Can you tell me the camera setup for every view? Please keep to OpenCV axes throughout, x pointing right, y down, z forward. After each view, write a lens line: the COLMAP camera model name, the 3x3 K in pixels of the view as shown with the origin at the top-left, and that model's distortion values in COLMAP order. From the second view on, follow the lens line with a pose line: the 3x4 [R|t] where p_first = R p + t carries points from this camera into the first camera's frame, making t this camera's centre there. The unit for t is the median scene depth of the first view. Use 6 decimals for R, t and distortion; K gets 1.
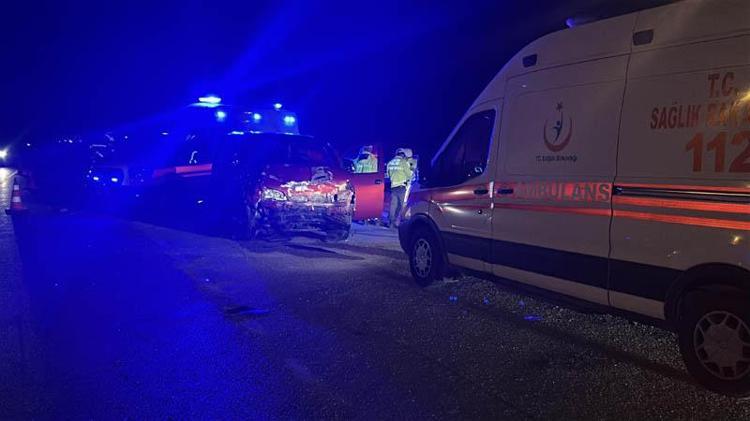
lens RADIAL K [[699.6, 0, 369.6], [0, 699.6, 205.6], [0, 0, 1]] dist [0.133064, -0.287252]
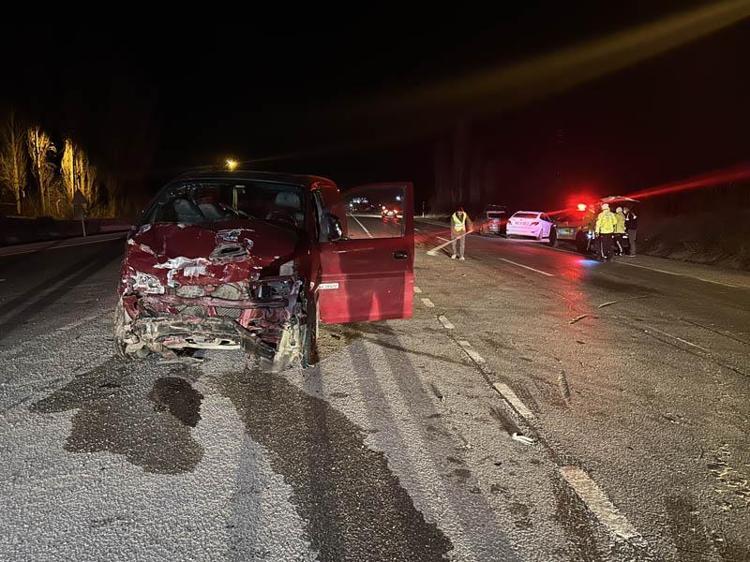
lens RADIAL K [[575.7, 0, 381.5], [0, 575.7, 281.1], [0, 0, 1]] dist [0.049268, 0.005400]
pose [[0.931072, 0.035858, -0.363068, 0.186566], [-0.016831, 0.998320, 0.055437, -0.043236], [0.364446, -0.045506, 0.930112, 0.651905]]
